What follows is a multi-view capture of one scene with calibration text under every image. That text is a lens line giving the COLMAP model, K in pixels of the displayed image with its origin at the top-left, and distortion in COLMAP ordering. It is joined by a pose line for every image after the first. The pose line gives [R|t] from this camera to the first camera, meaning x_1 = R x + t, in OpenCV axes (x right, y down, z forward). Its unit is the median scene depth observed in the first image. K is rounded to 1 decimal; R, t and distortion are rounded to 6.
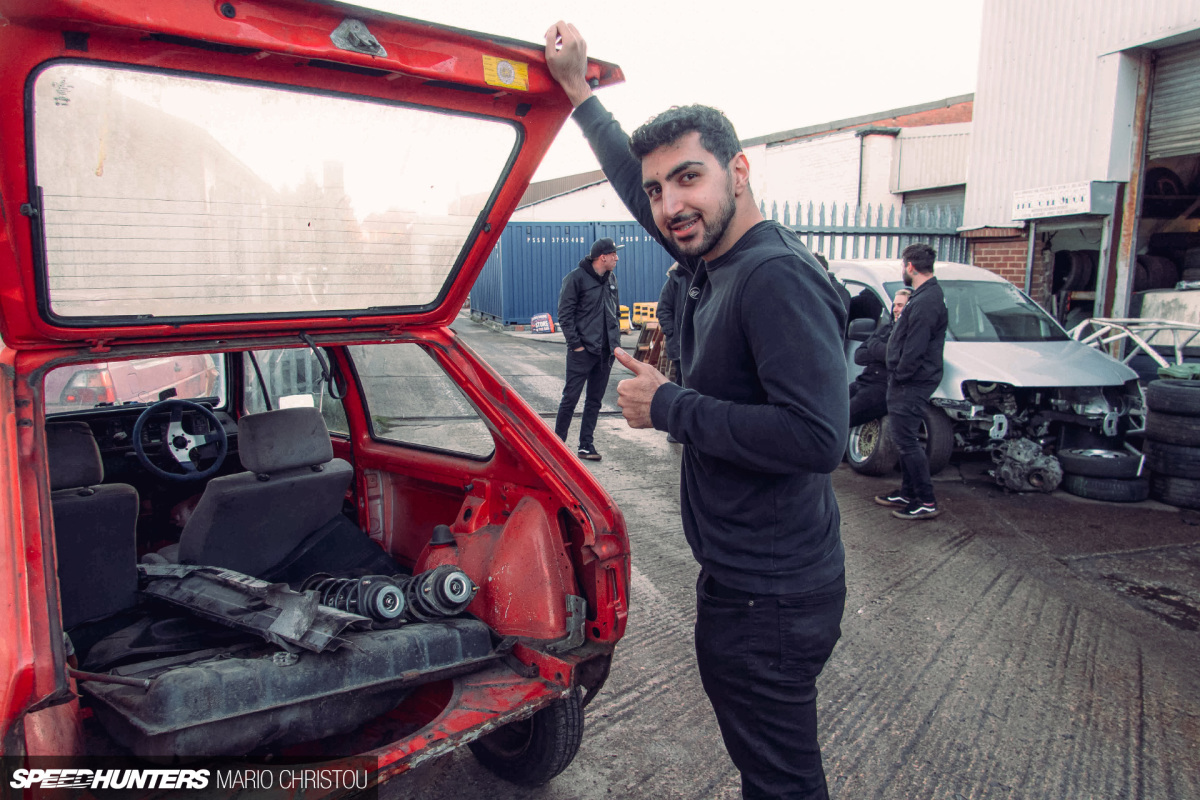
lens RADIAL K [[904.6, 0, 604.5], [0, 904.6, 409.1], [0, 0, 1]] dist [0.020935, -0.009801]
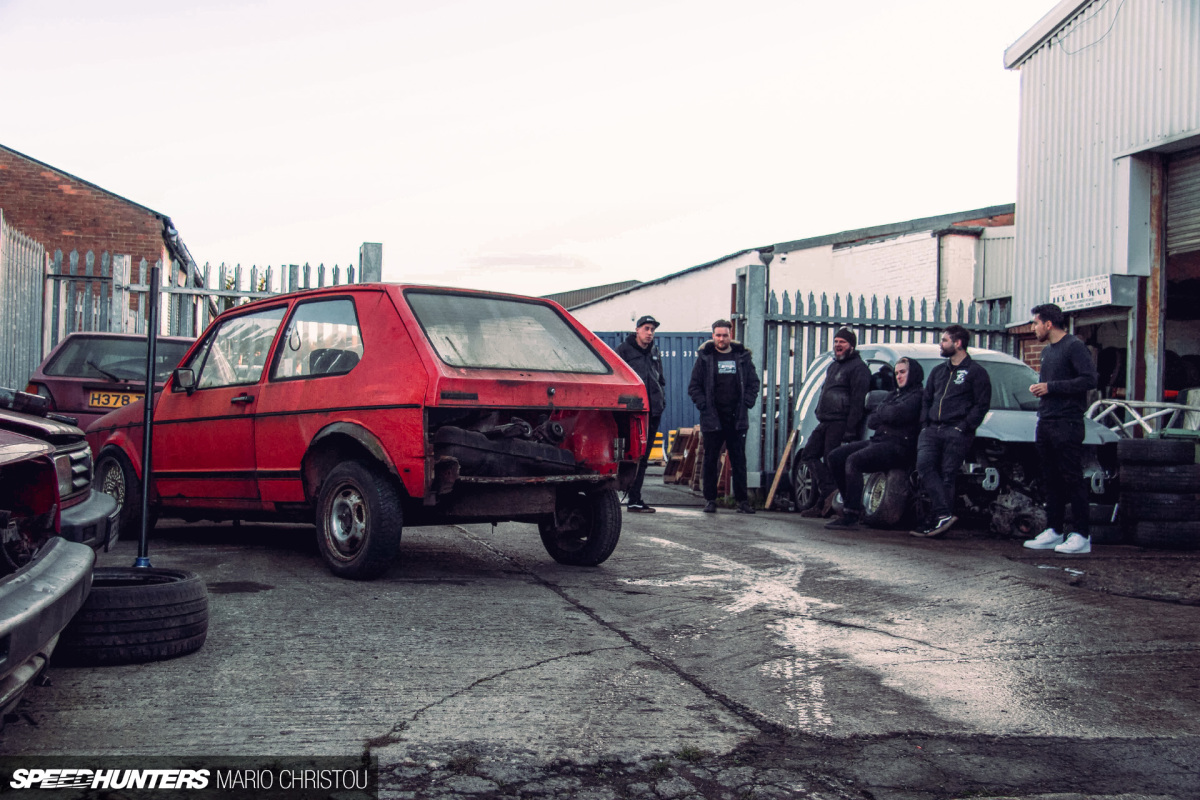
lens RADIAL K [[1469.0, 0, 598.9], [0, 1469.0, 399.5], [0, 0, 1]] dist [-0.089781, 0.000000]
pose [[0.999622, 0.013899, -0.023703, 0.000279], [-0.018084, 0.982253, -0.186685, 0.199577], [0.020687, 0.187043, 0.982134, -0.578578]]
